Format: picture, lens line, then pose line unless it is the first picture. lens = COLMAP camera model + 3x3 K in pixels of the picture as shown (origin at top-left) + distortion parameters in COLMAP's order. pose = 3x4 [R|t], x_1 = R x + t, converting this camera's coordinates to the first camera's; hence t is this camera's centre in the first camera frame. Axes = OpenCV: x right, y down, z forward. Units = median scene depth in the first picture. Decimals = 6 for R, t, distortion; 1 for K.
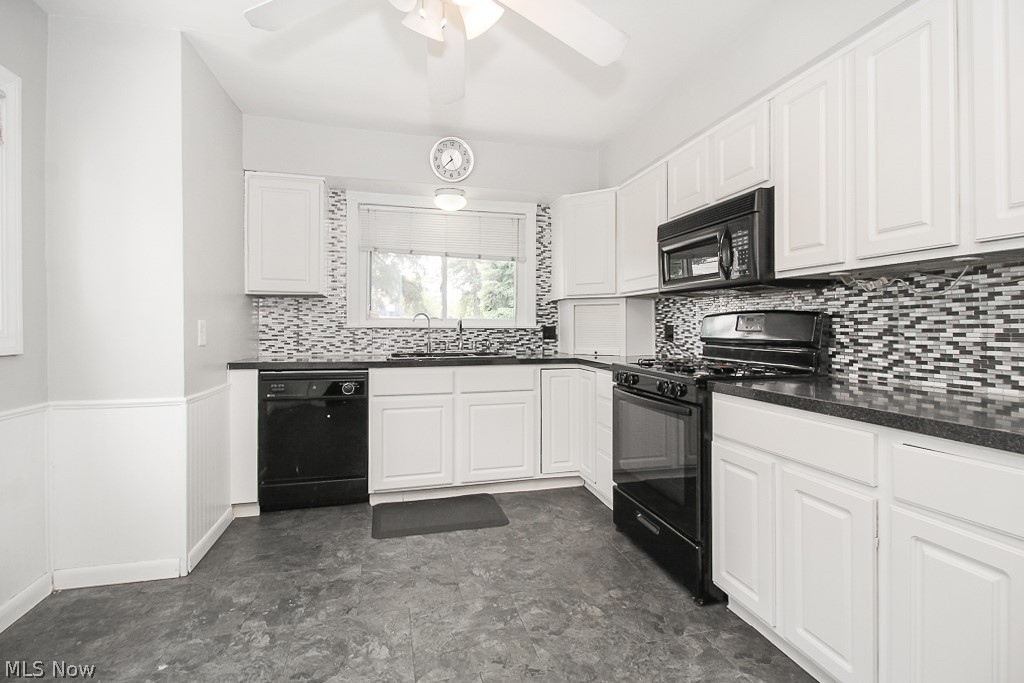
lens RADIAL K [[470.6, 0, 506.3], [0, 470.6, 322.9], [0, 0, 1]] dist [0.020971, -0.015432]
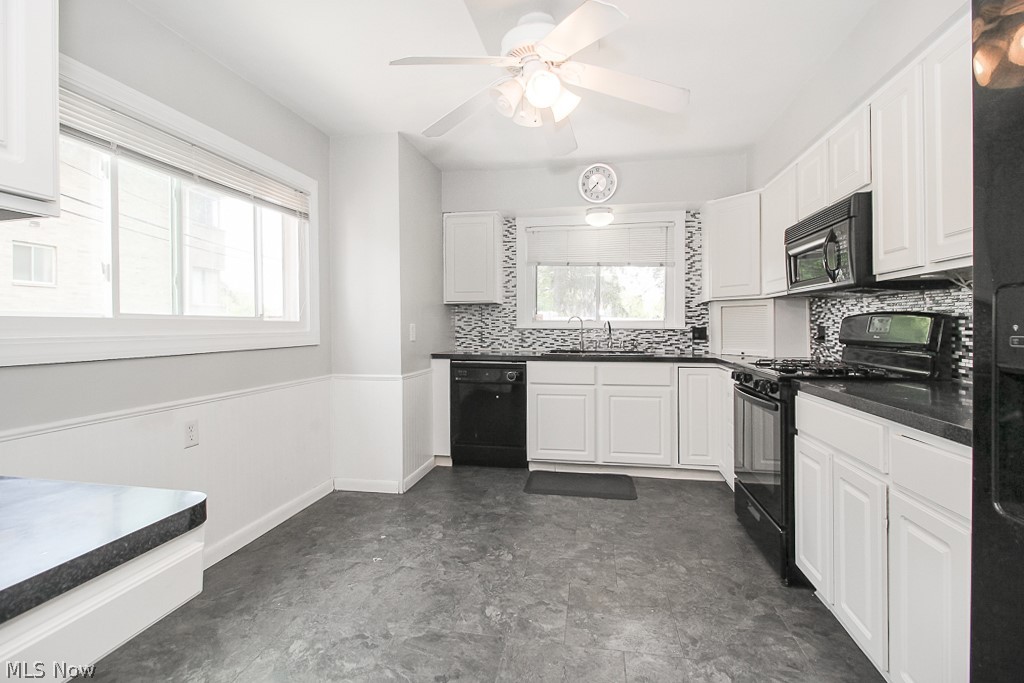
lens RADIAL K [[470.6, 0, 506.3], [0, 470.6, 322.9], [0, 0, 1]] dist [0.020971, -0.015432]
pose [[0.908909, -0.004408, -0.416971, 0.199154], [0.004952, 0.999988, 0.000223, -0.006684], [0.416965, -0.002268, 0.908920, -0.177834]]
